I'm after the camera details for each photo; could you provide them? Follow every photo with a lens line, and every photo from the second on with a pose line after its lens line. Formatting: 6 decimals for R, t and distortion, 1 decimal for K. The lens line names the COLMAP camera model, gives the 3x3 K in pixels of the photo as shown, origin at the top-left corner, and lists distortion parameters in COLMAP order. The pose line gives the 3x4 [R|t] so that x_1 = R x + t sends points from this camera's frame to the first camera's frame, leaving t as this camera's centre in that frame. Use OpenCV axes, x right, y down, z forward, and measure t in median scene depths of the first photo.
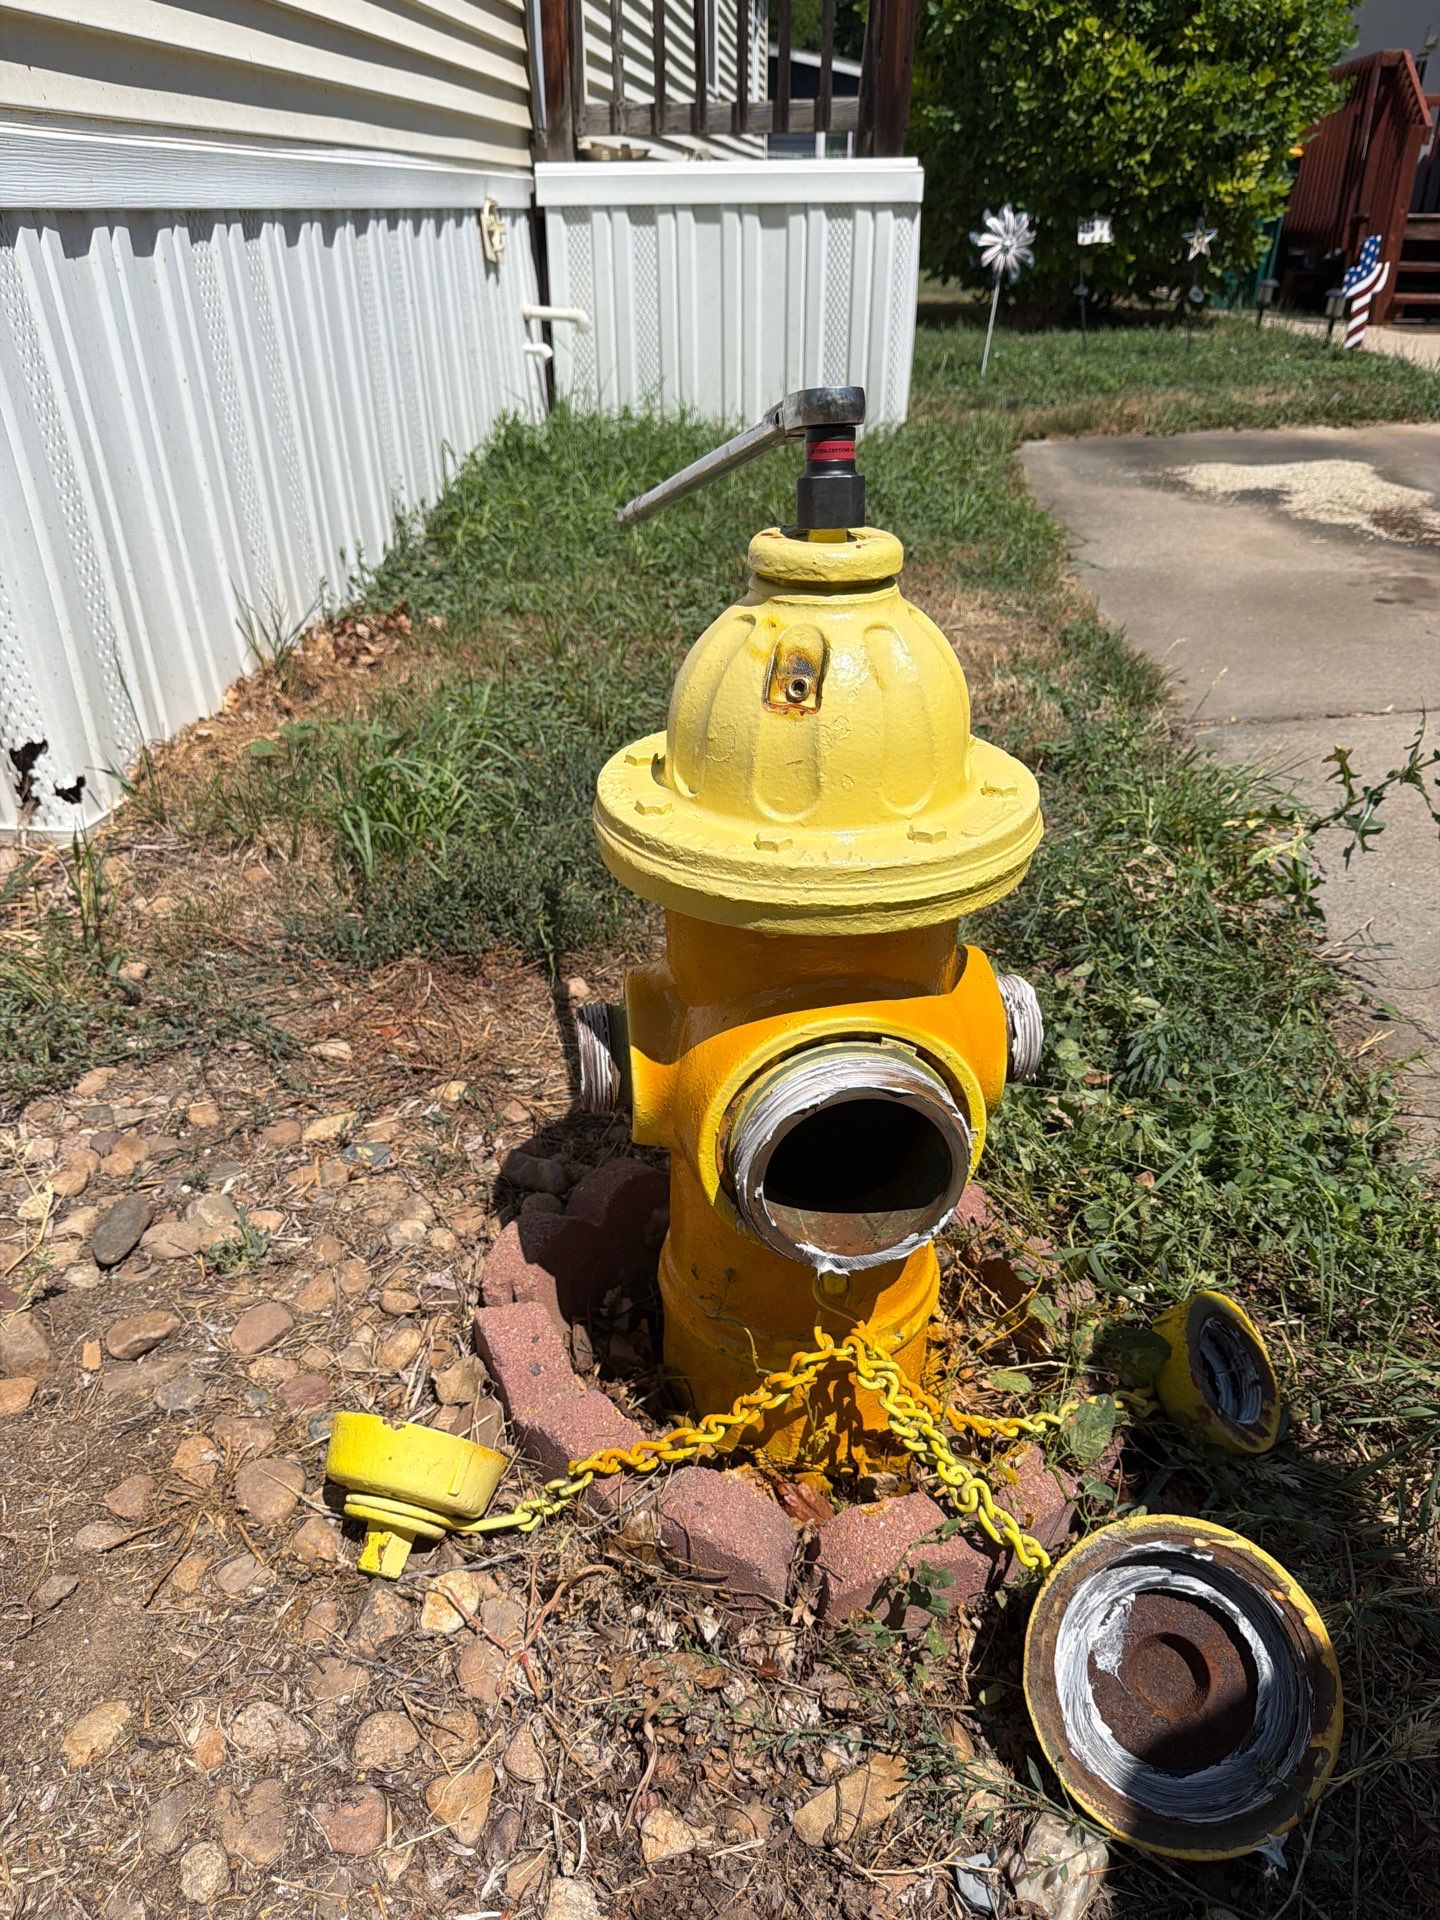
lens RADIAL K [[1335.5, 0, 705.0], [0, 1335.5, 946.3], [0, 0, 1]] dist [-0.010025, 0.001849]
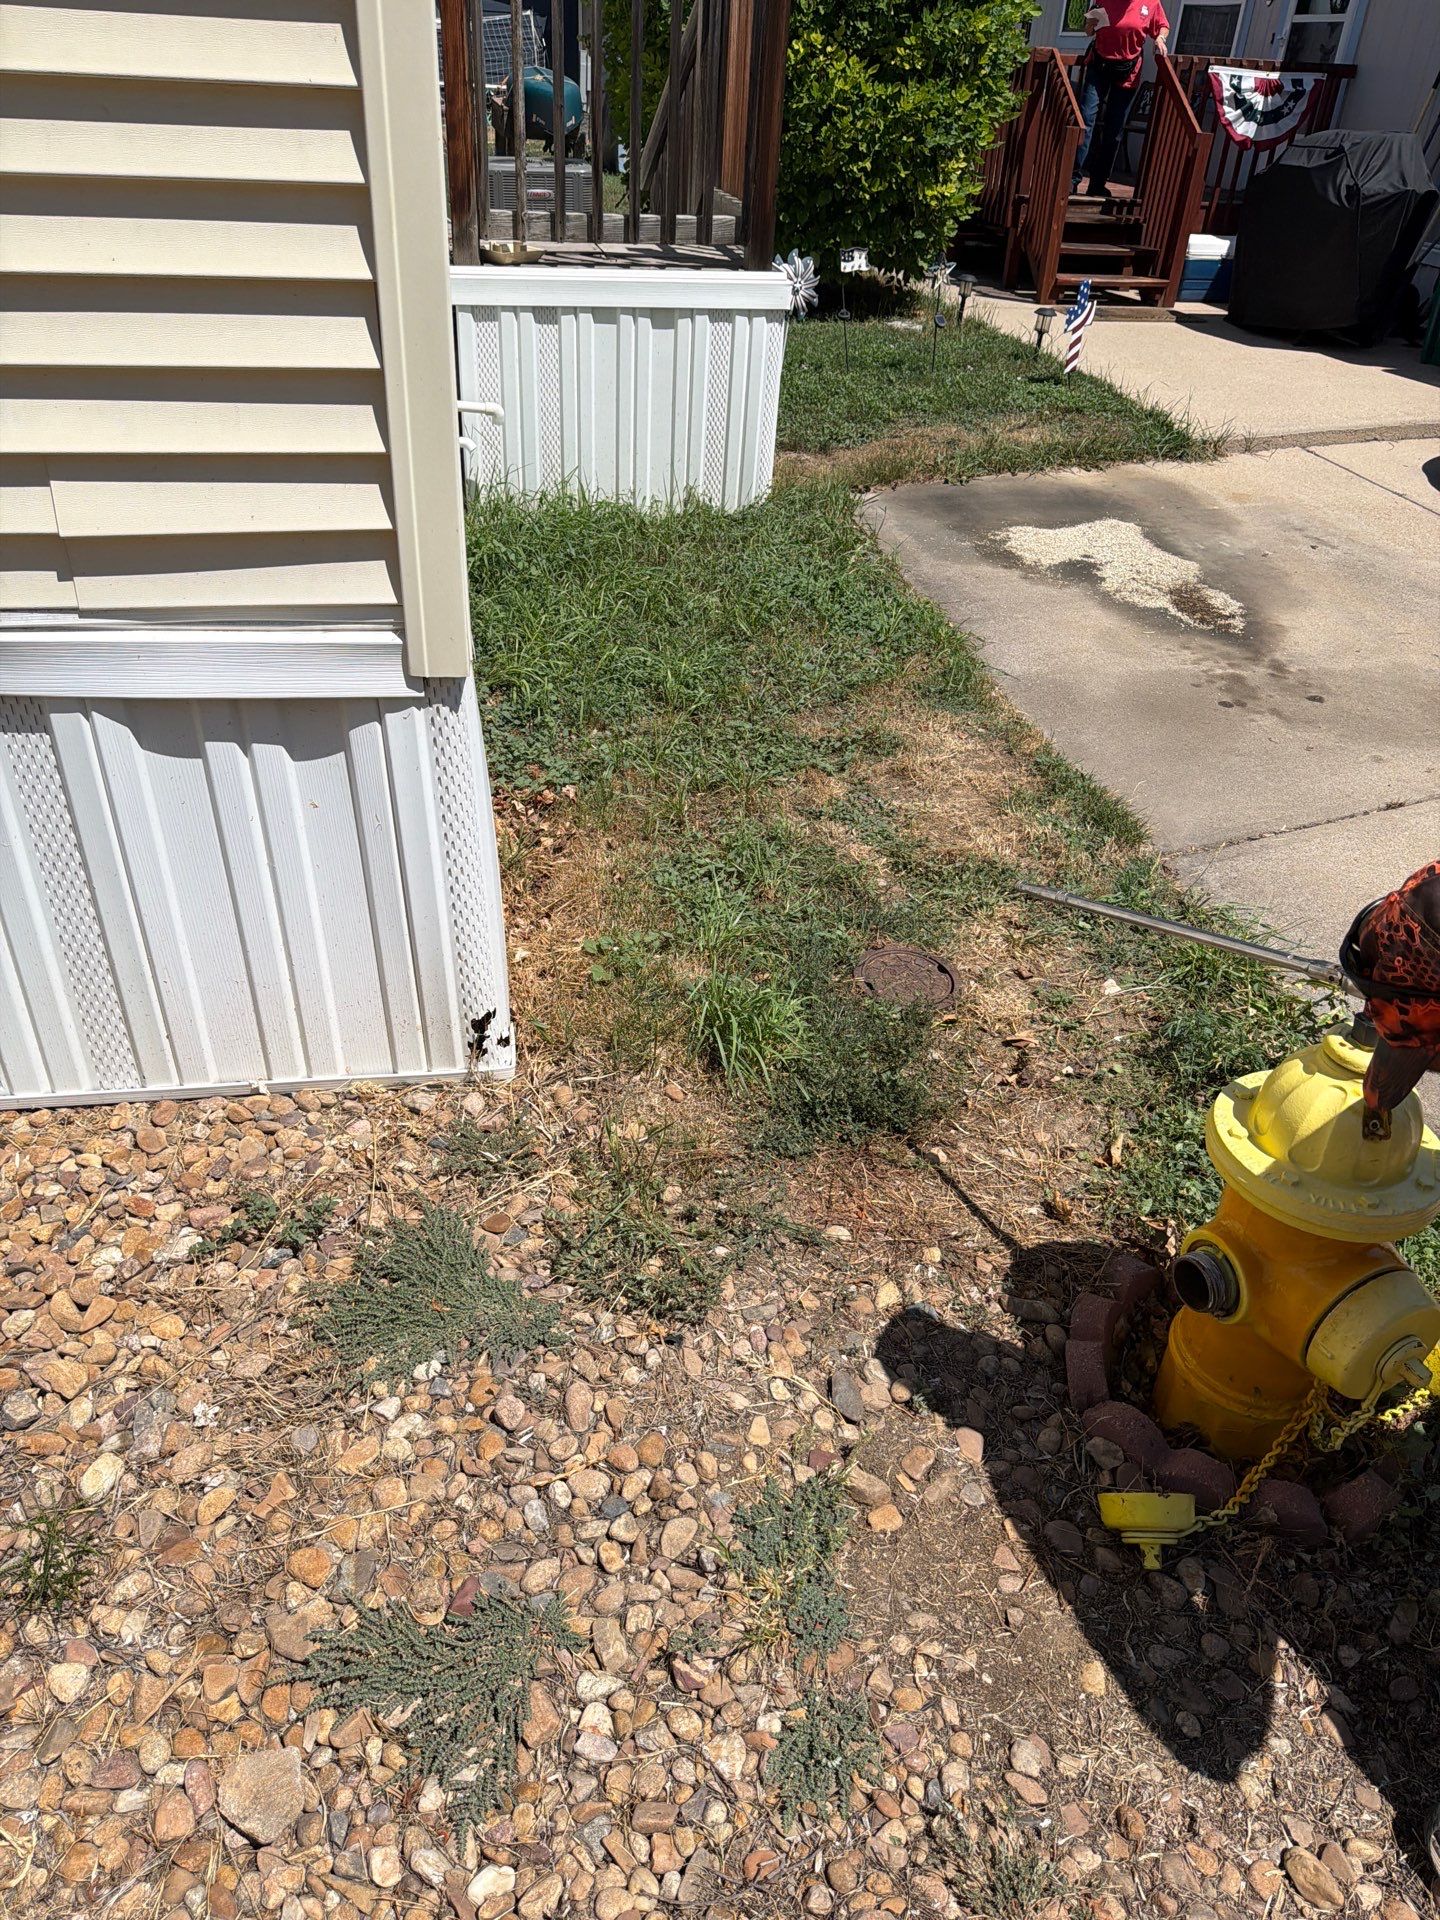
lens RADIAL K [[1335.5, 0, 714.7], [0, 1335.5, 954.1], [0, 0, 1]] dist [-0.010025, 0.001849]
pose [[0.961764, -0.103251, 0.253671, -0.160445], [0.080321, 0.991823, 0.099172, -0.084011], [-0.261837, -0.075005, 0.962193, -0.080851]]
